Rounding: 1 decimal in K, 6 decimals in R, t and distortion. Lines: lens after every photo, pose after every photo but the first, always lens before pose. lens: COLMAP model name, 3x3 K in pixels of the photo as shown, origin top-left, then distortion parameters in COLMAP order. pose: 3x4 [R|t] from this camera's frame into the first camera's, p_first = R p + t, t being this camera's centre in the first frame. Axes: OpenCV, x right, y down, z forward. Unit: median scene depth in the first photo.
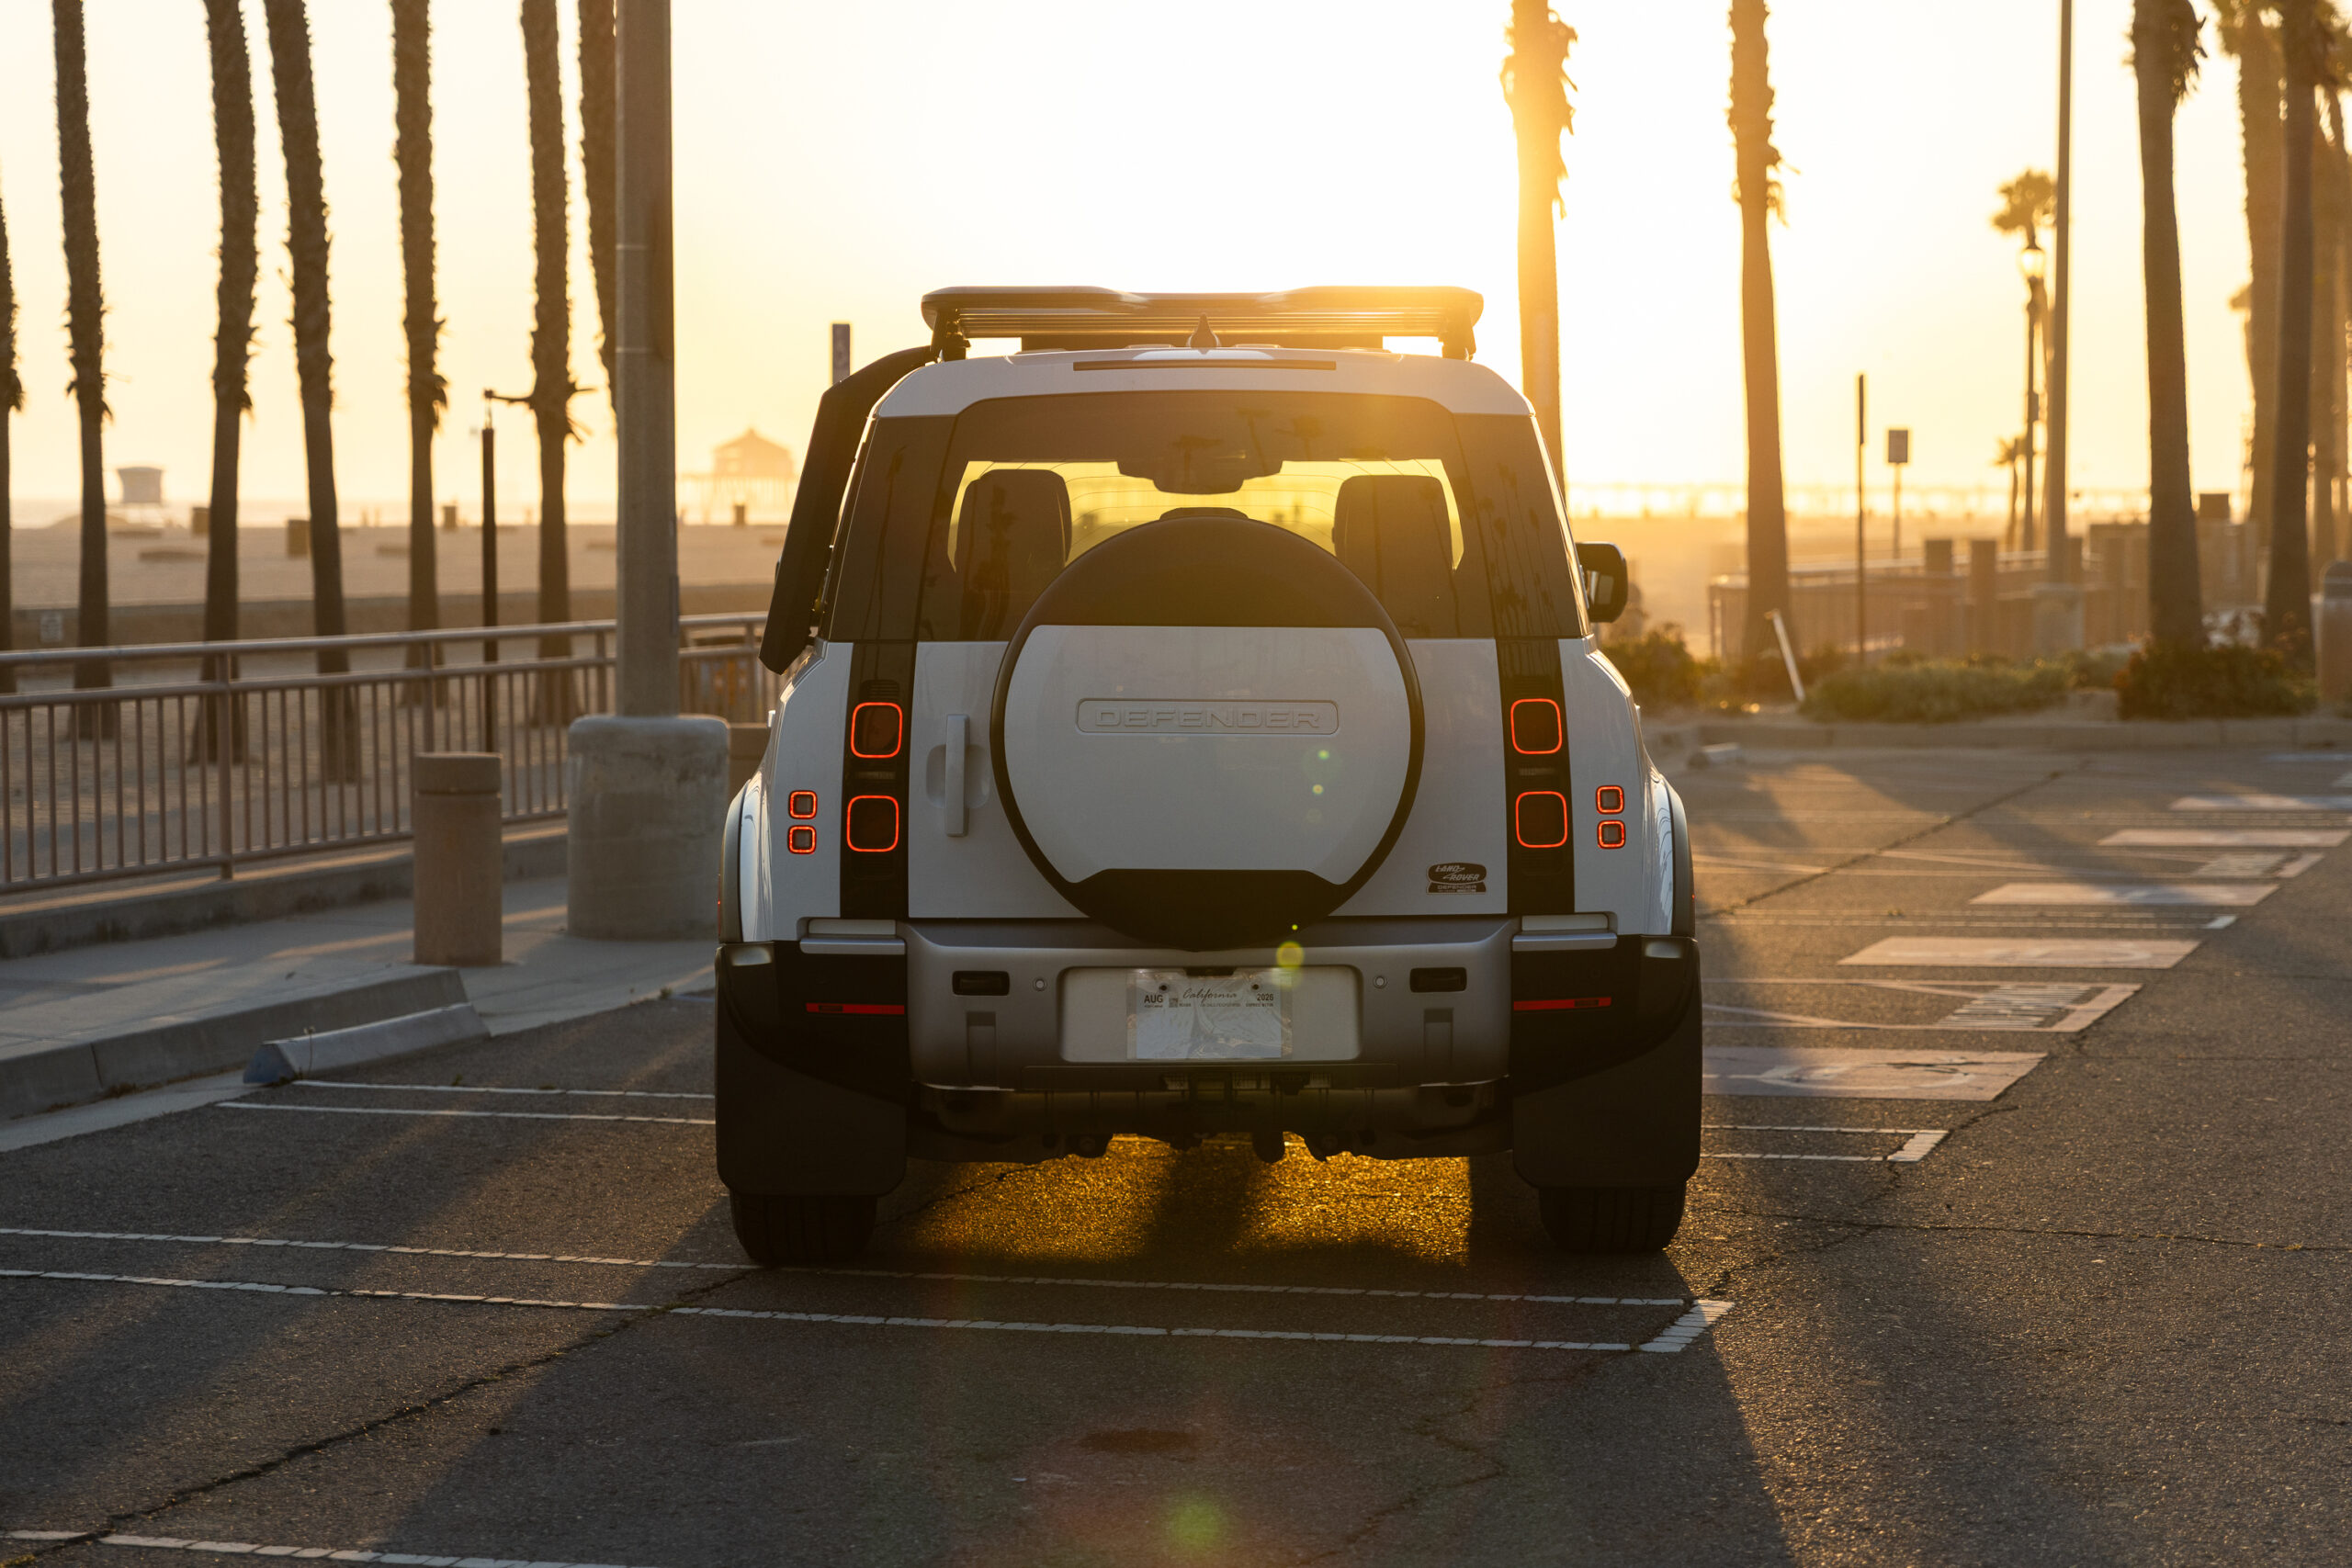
lens RADIAL K [[5083.9, 0, 1400.6], [0, 5083.9, 883.1], [0, 0, 1]] dist [0.012920, 0.000000]
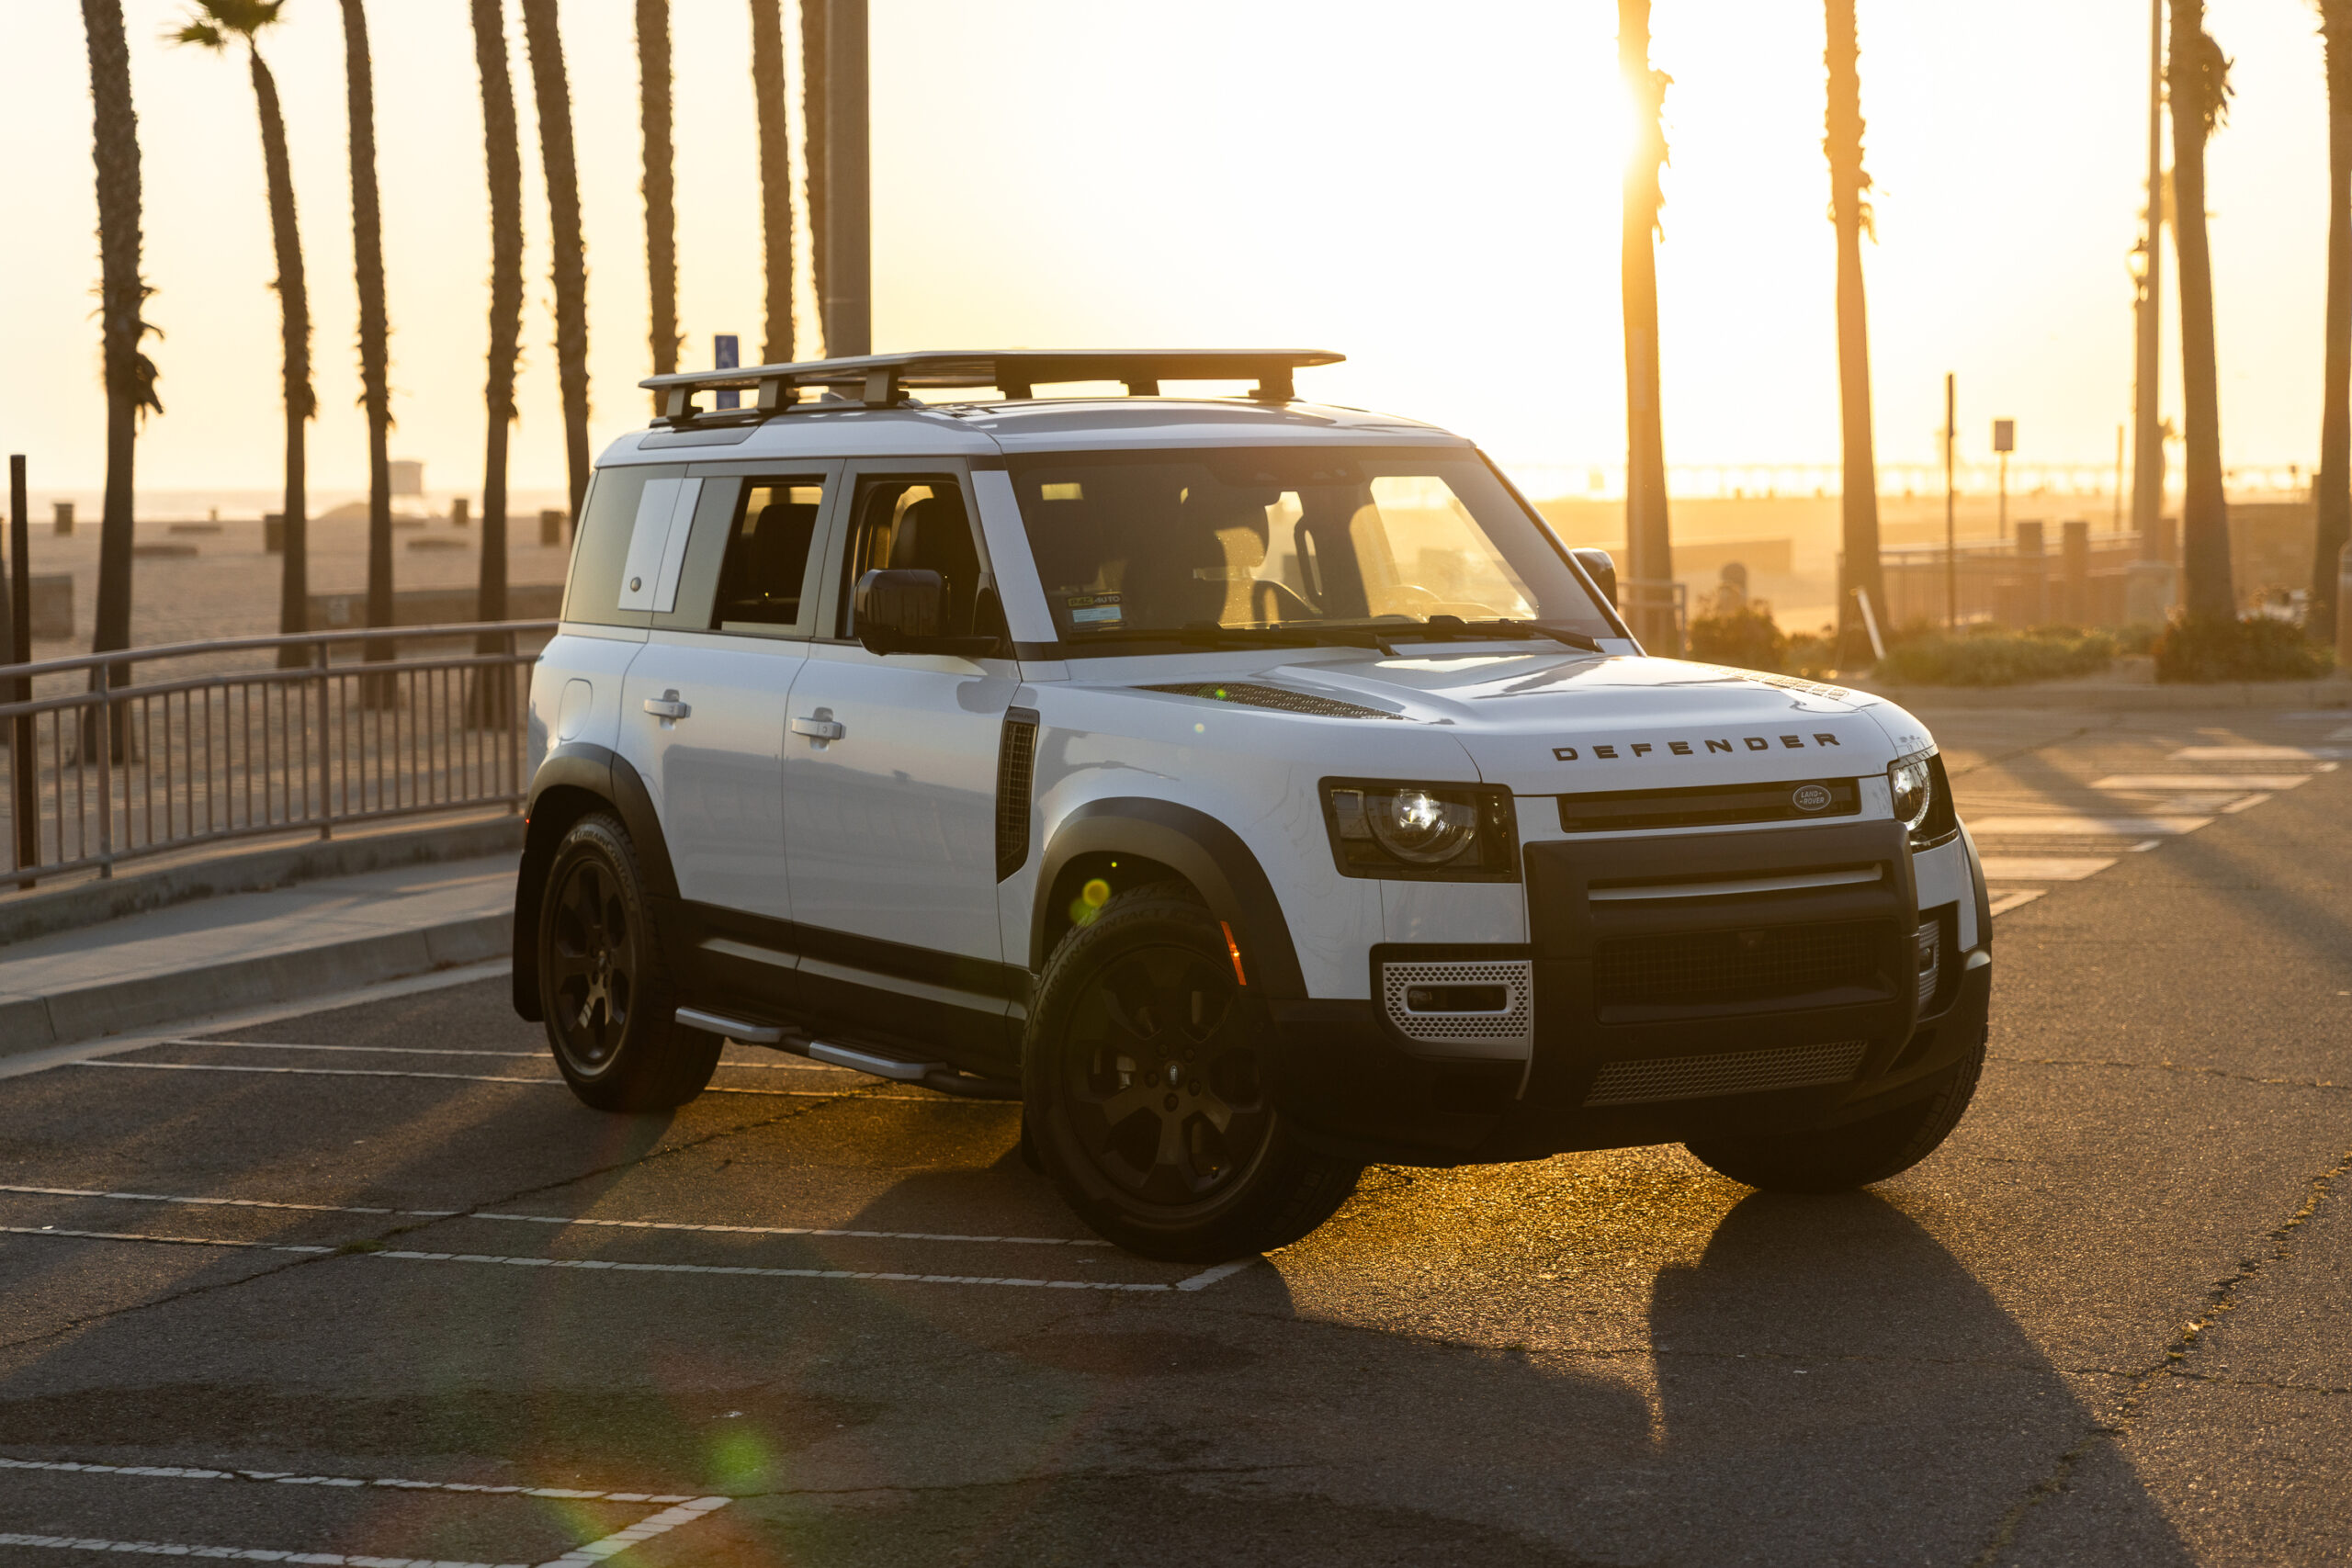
lens RADIAL K [[5083.9, 0, 1196.4], [0, 5083.9, 773.4], [0, 0, 1]] dist [0.012920, 0.000000]
pose [[0.996427, -0.002439, -0.084419, 0.021819], [0.000982, 0.999850, -0.017303, 0.006215], [0.084448, 0.017159, 0.996280, -0.122446]]
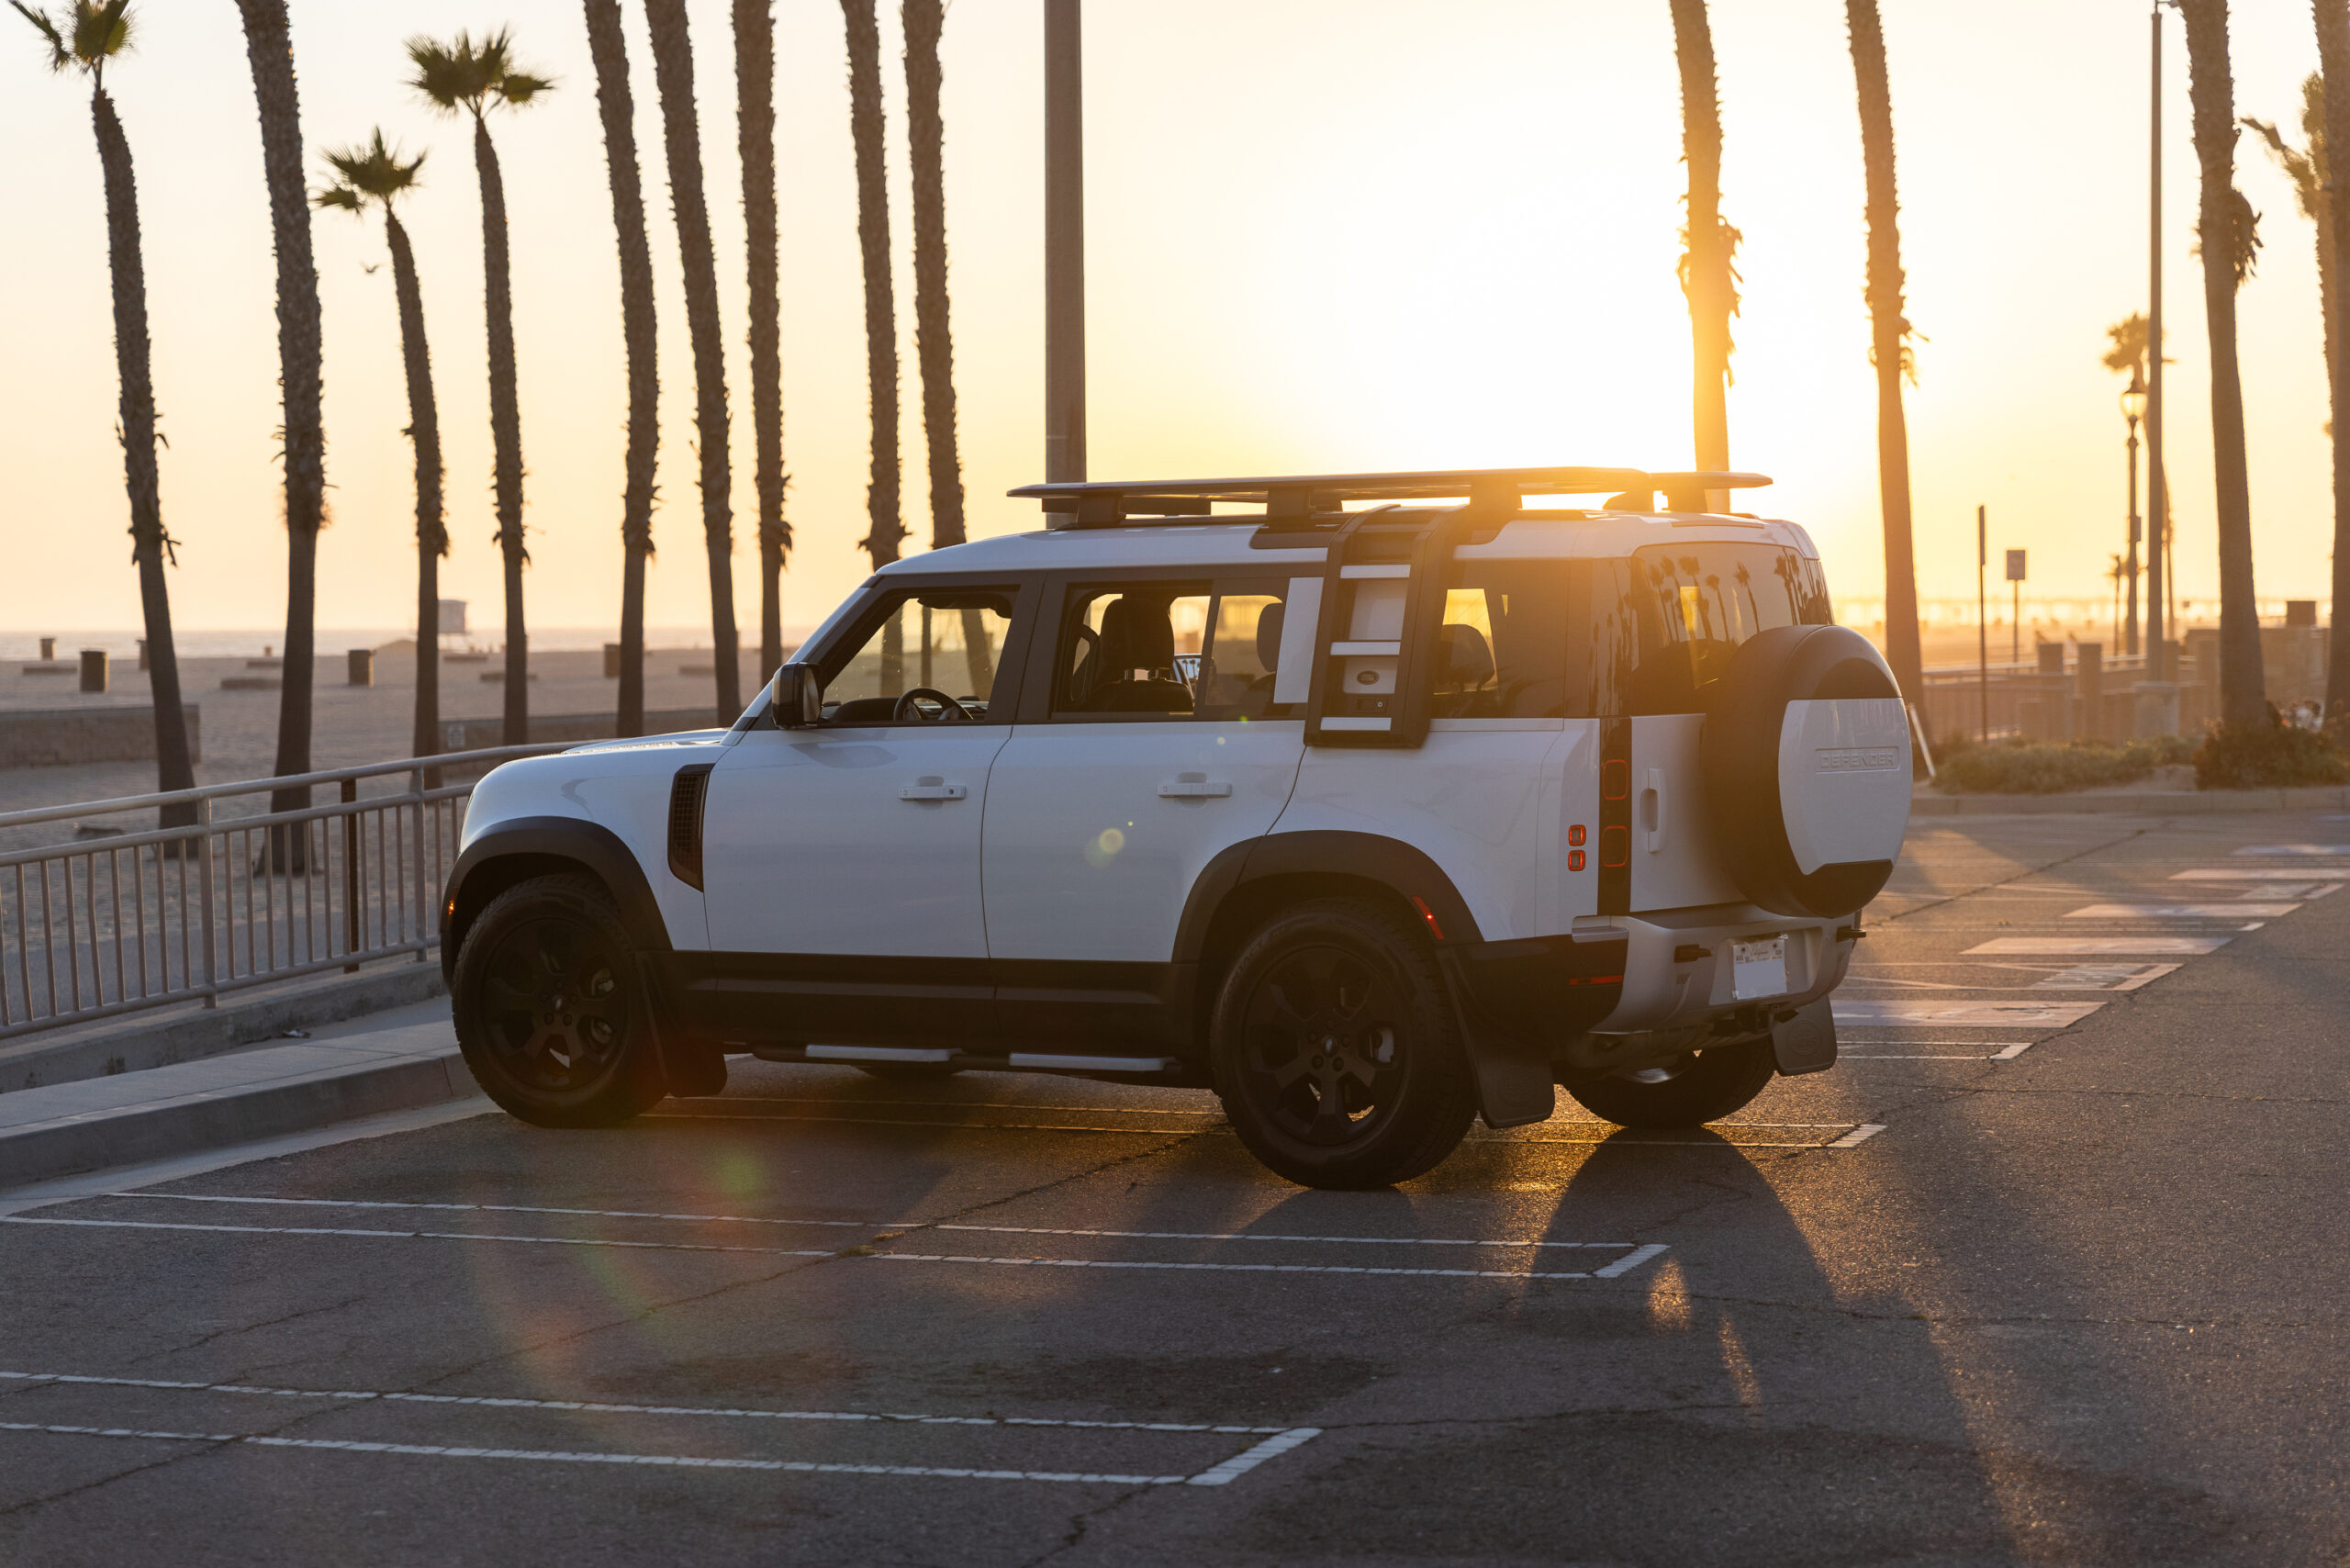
lens RADIAL K [[4906.1, 0, 1184.9], [0, 4906.1, 769.4], [0, 0, 1]] dist [0.016348, 0.000000]
pose [[0.997213, -0.009744, -0.073964, -0.011624], [0.006439, 0.998976, -0.044790, 0.012454], [0.074325, 0.044189, 0.996255, -0.165473]]
